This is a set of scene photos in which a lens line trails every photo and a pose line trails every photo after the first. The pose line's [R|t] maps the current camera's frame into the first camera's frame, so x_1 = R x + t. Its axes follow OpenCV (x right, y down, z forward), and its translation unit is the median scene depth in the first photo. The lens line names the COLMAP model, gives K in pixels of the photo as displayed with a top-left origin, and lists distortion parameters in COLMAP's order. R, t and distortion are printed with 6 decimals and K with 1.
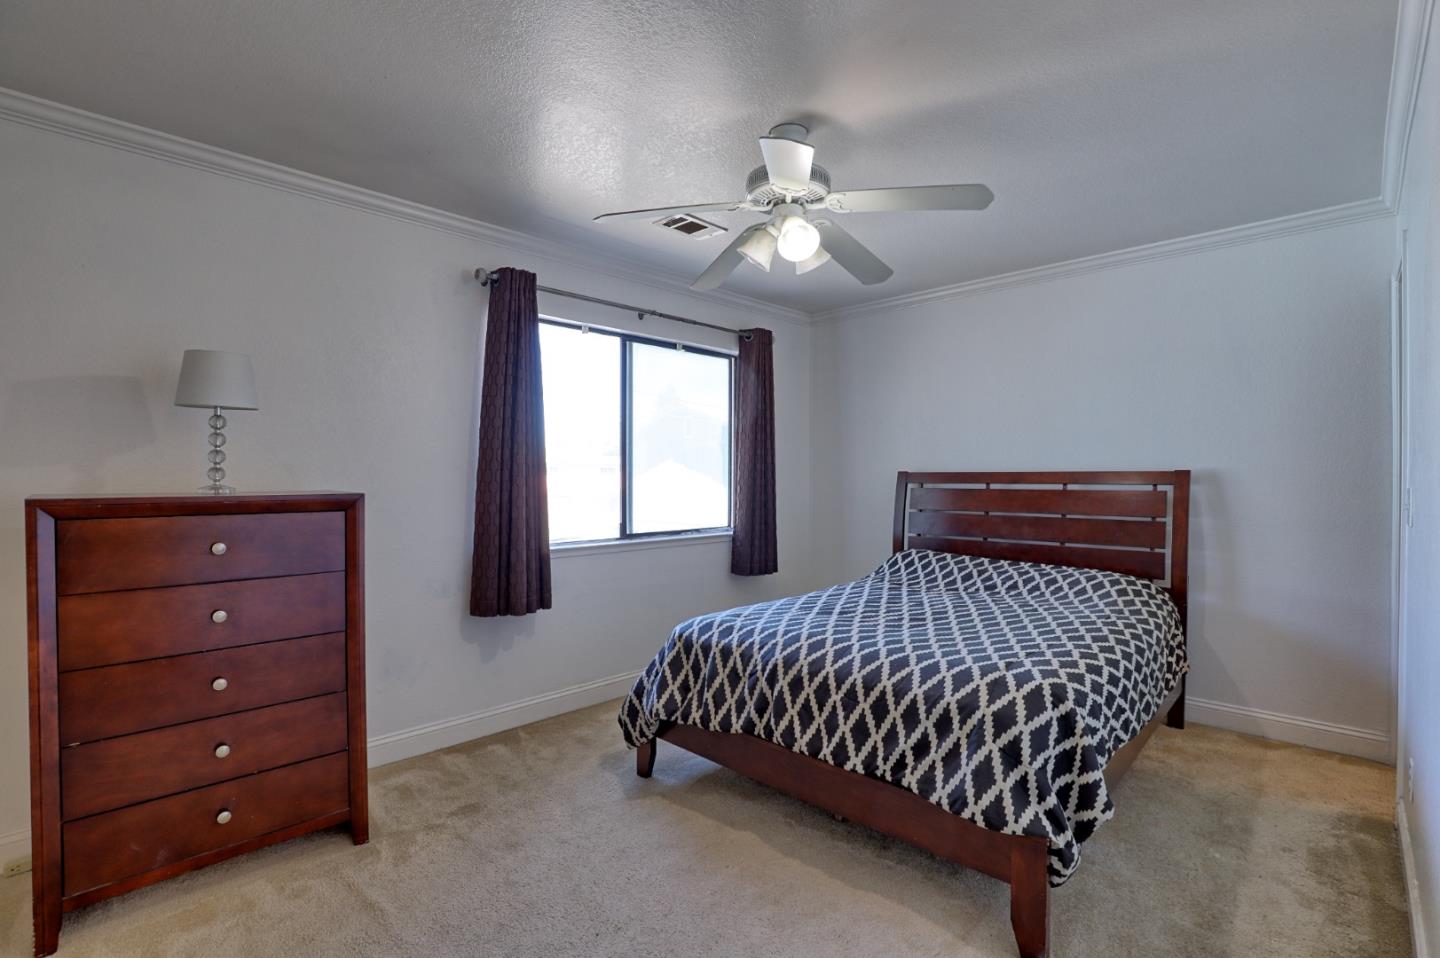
lens RADIAL K [[656.4, 0, 730.7], [0, 656.4, 477.9], [0, 0, 1]] dist [-0.028507, 0.000570]
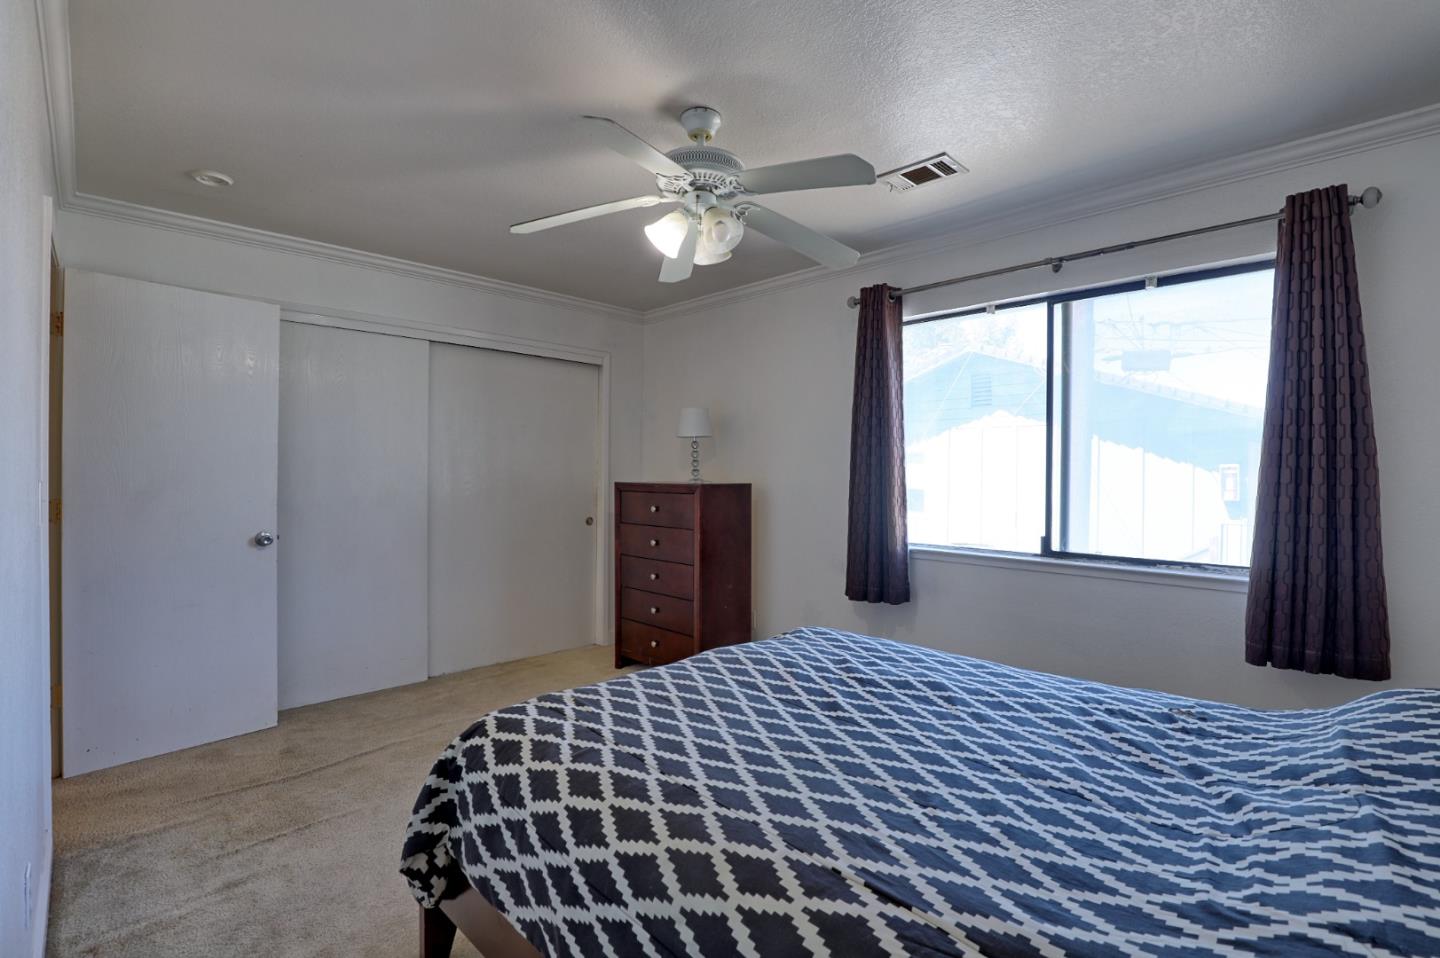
lens RADIAL K [[656.4, 0, 730.7], [0, 656.4, 477.9], [0, 0, 1]] dist [-0.028507, 0.000570]
pose [[0.009223, 0.001846, -0.999956, 0.654472], [-0.013587, 0.999906, 0.001720, 0.002497], [0.999865, 0.013571, 0.009247, 0.651207]]
